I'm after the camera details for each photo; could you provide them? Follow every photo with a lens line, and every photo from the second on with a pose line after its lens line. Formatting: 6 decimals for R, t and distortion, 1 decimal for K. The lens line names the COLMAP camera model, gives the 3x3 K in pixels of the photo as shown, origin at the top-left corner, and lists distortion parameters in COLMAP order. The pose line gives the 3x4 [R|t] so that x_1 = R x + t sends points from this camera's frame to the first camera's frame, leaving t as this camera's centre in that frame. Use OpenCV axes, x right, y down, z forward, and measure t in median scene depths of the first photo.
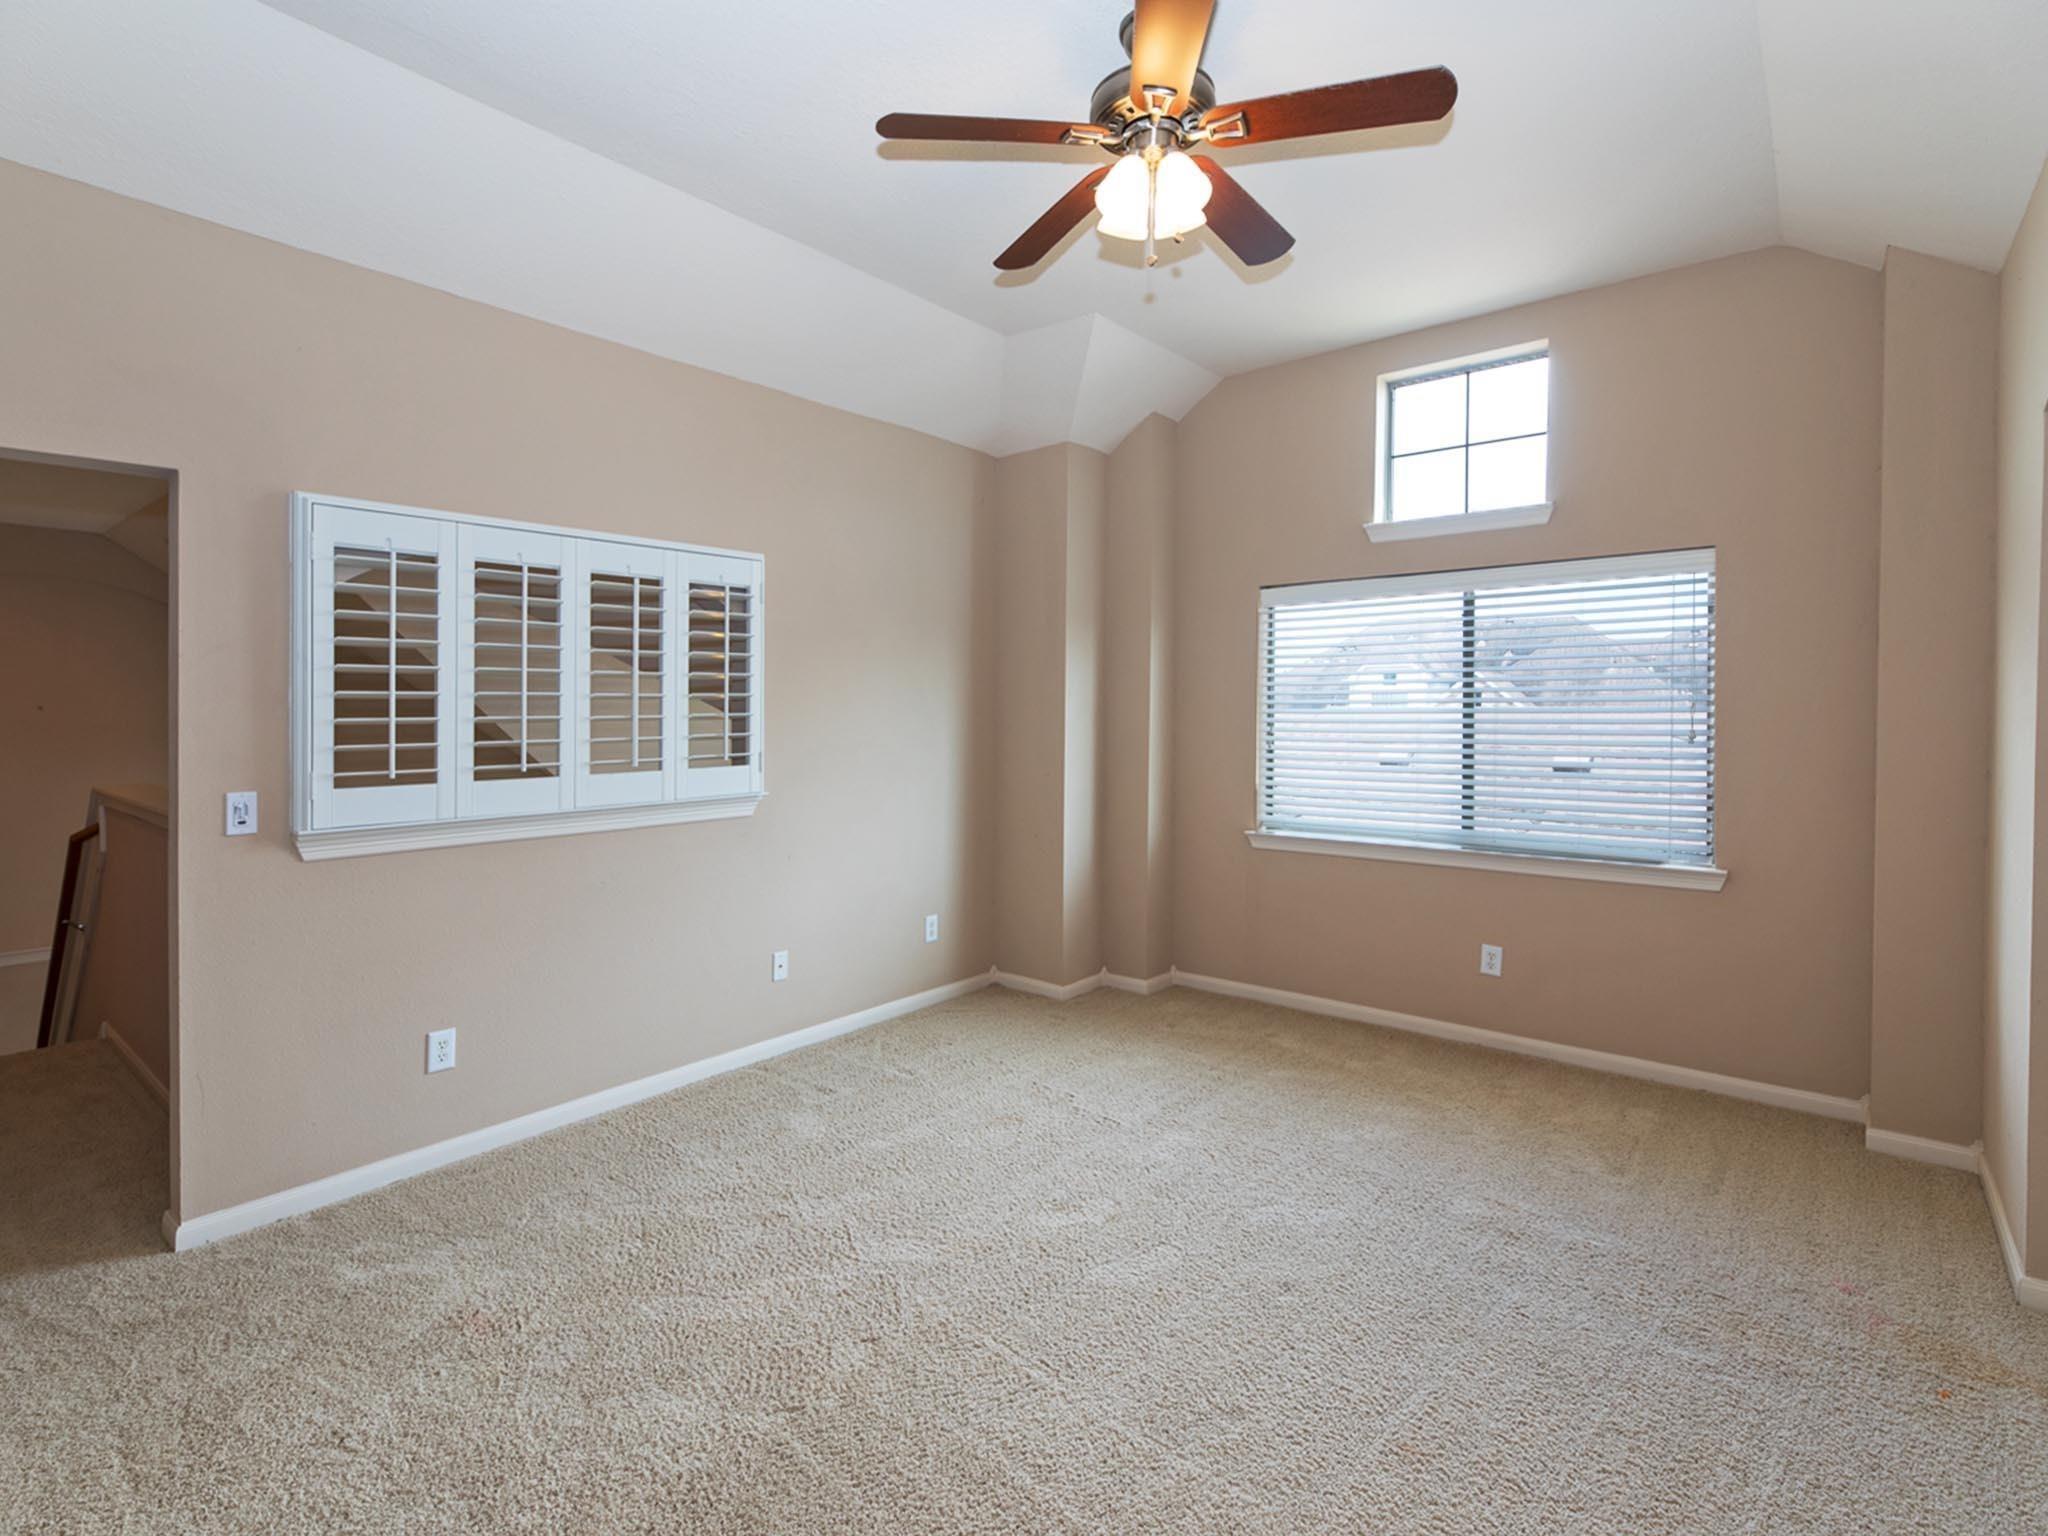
lens RADIAL K [[973.9, 0, 995.9], [0, 973.9, 774.0], [0, 0, 1]] dist [0.000470, -0.000946]
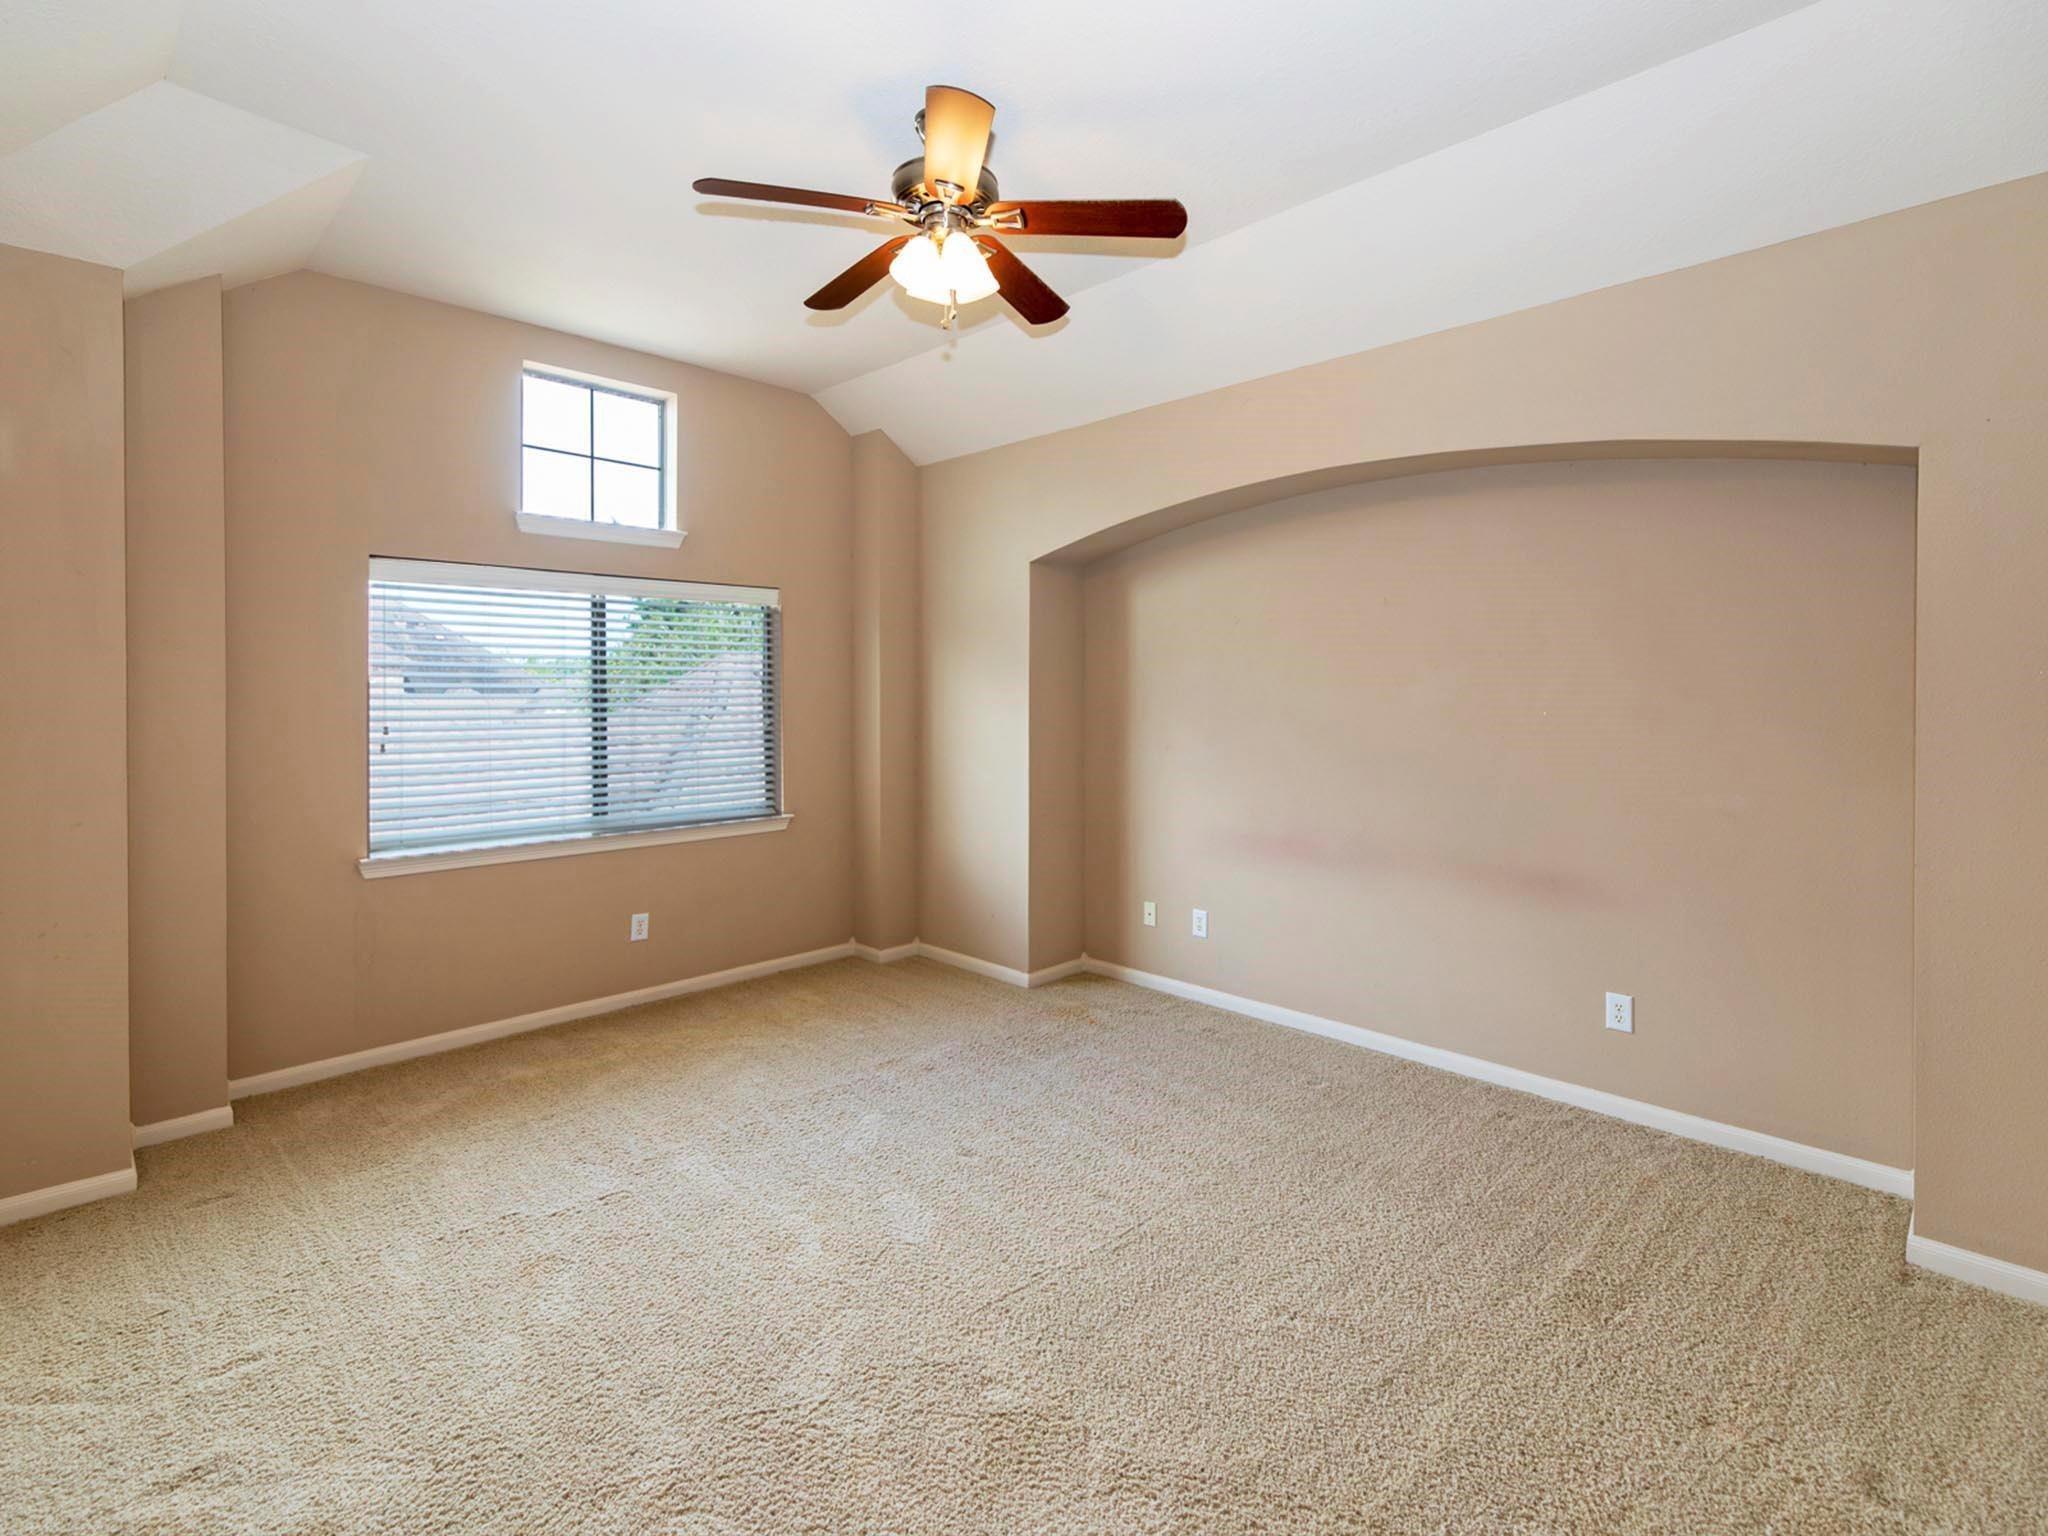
lens RADIAL K [[973.9, 0, 986.1], [0, 973.9, 768.6], [0, 0, 1]] dist [0.000470, -0.000946]
pose [[0.094411, -0.074827, 0.992717, -0.561675], [0.066075, 0.995443, 0.068749, -0.042162], [-0.993338, 0.059104, 0.098925, 0.483508]]
